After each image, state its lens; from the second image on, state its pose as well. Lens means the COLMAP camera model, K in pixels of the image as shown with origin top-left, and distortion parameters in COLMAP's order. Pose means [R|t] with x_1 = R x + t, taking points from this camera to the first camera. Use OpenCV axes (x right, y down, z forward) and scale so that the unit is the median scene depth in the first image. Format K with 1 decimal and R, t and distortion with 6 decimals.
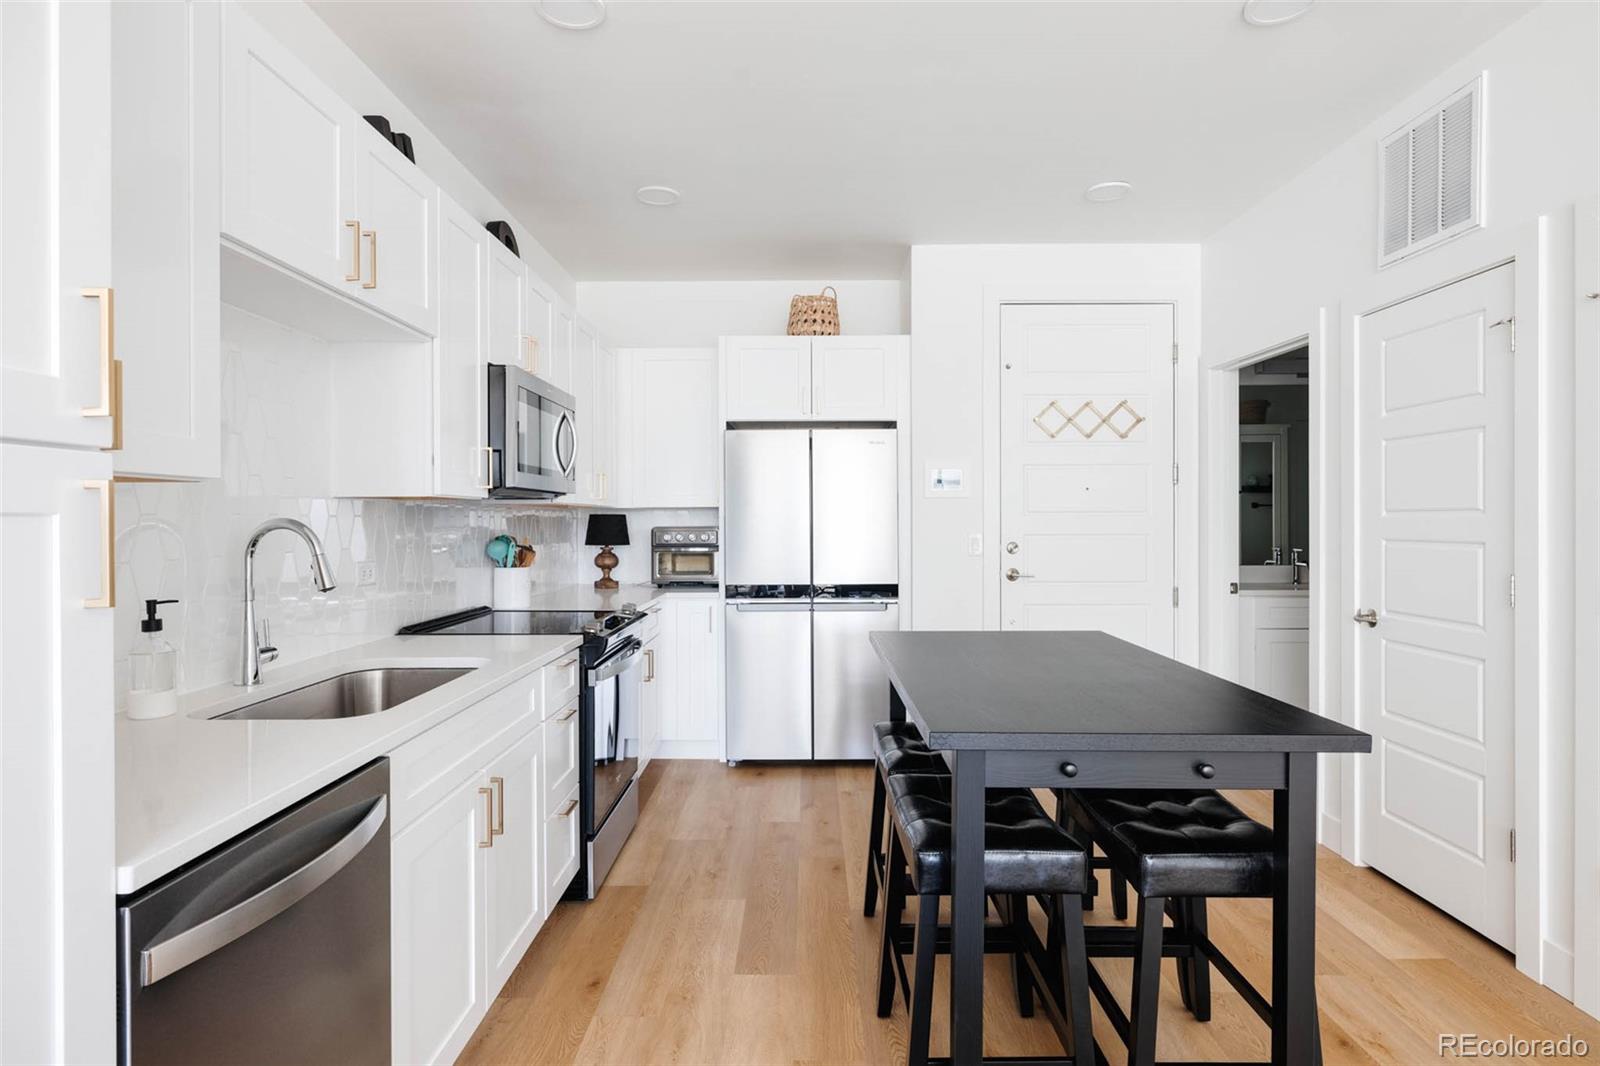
lens RADIAL K [[892.3, 0, 813.4], [0, 892.3, 529.6], [0, 0, 1]] dist [0.012179, -0.002255]
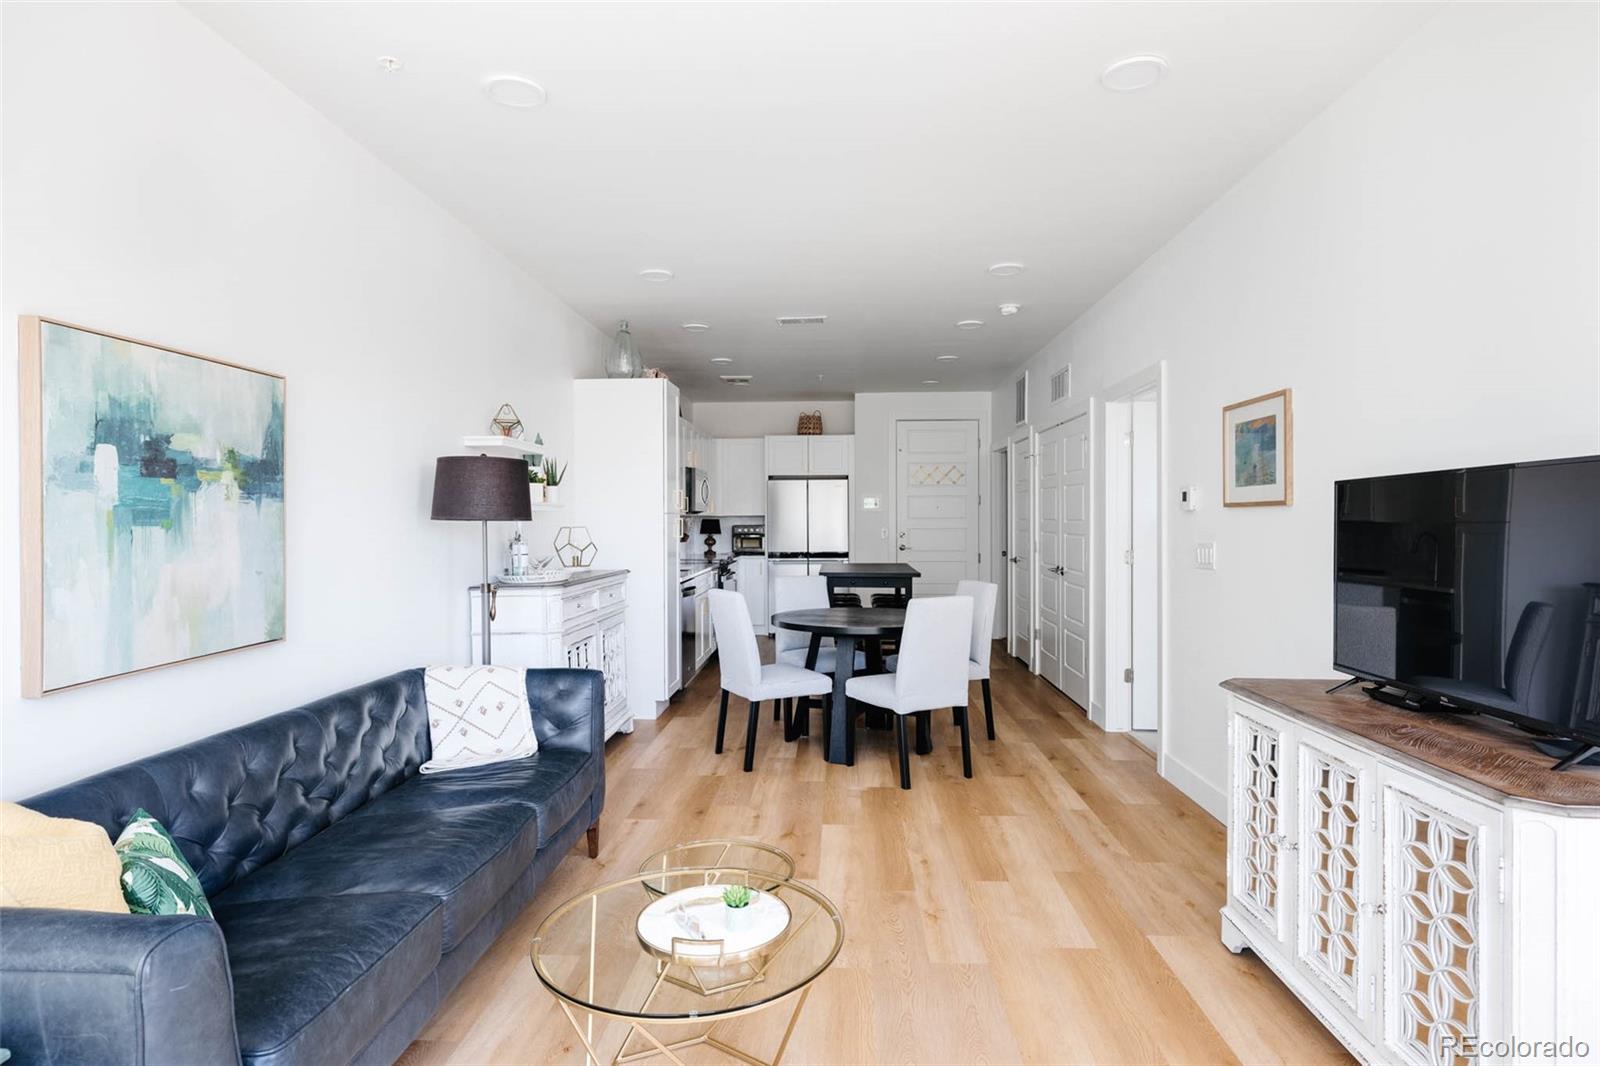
lens RADIAL K [[892.3, 0, 797.9], [0, 892.3, 528.9], [0, 0, 1]] dist [0.012179, -0.002255]
pose [[0.998823, 0.000427, -0.048496, 0.073985], [-0.000271, 0.999995, 0.003229, -0.001071], [0.048497, -0.003213, 0.998818, -1.093047]]
